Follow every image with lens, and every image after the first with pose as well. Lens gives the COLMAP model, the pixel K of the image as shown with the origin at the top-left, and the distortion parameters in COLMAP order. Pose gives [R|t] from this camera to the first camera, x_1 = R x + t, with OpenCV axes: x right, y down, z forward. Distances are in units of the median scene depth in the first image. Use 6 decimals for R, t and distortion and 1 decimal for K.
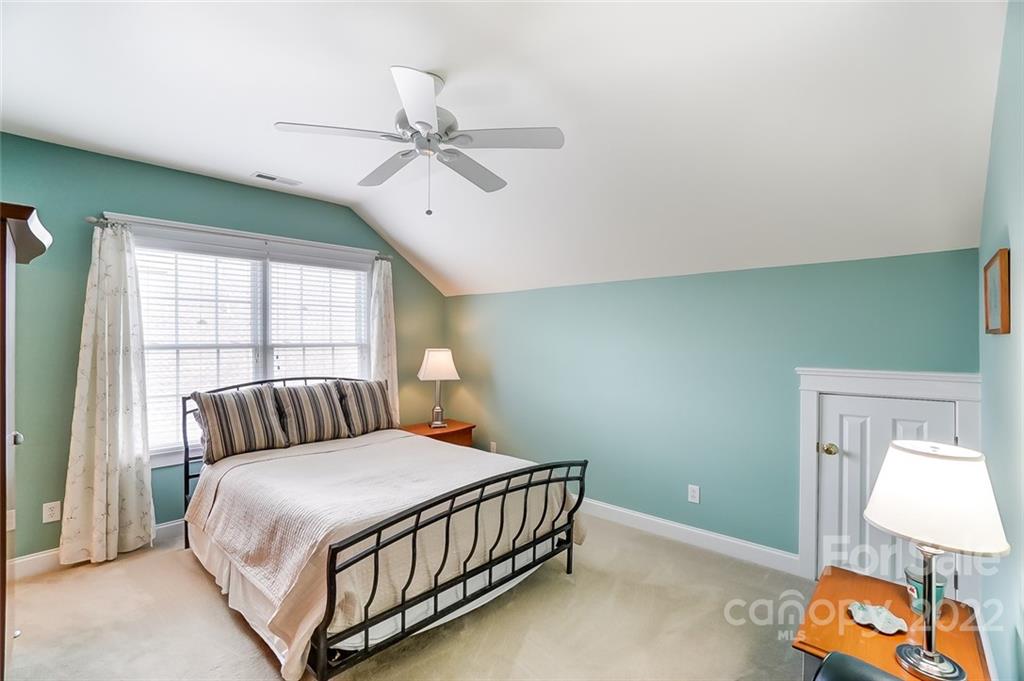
lens RADIAL K [[466.7, 0, 506.8], [0, 466.7, 341.0], [0, 0, 1]] dist [-0.016212, 0.000363]
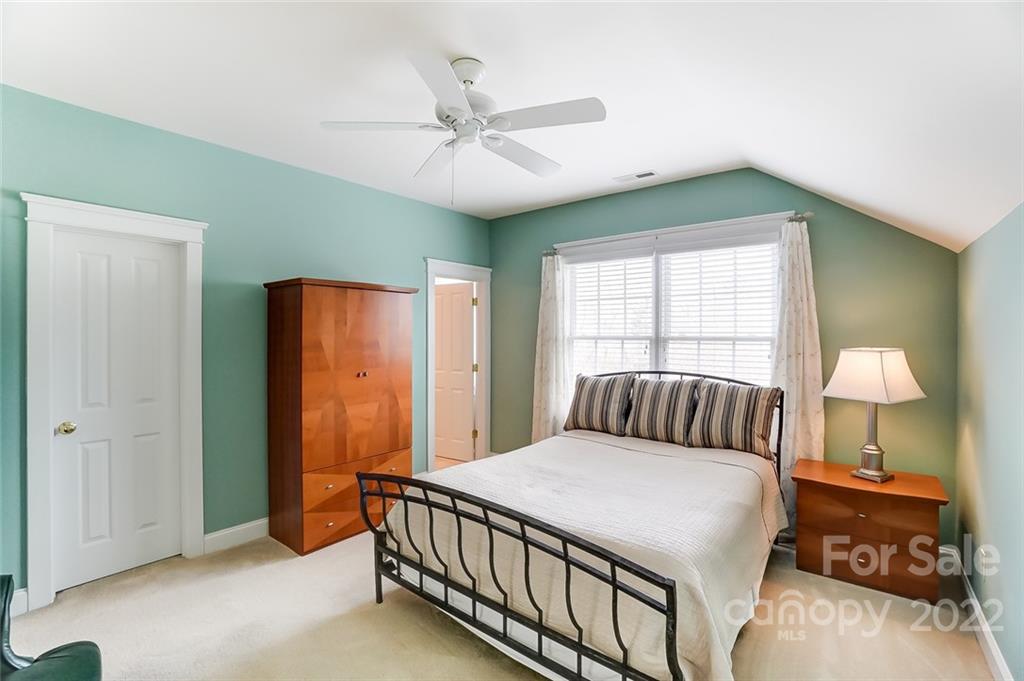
lens RADIAL K [[466.7, 0, 506.8], [0, 466.7, 341.0], [0, 0, 1]] dist [-0.016212, 0.000363]
pose [[0.079312, 0.021689, -0.996614, 0.481652], [-0.004791, 0.999760, 0.021376, -0.003857], [0.996838, 0.003080, 0.079397, 0.588649]]
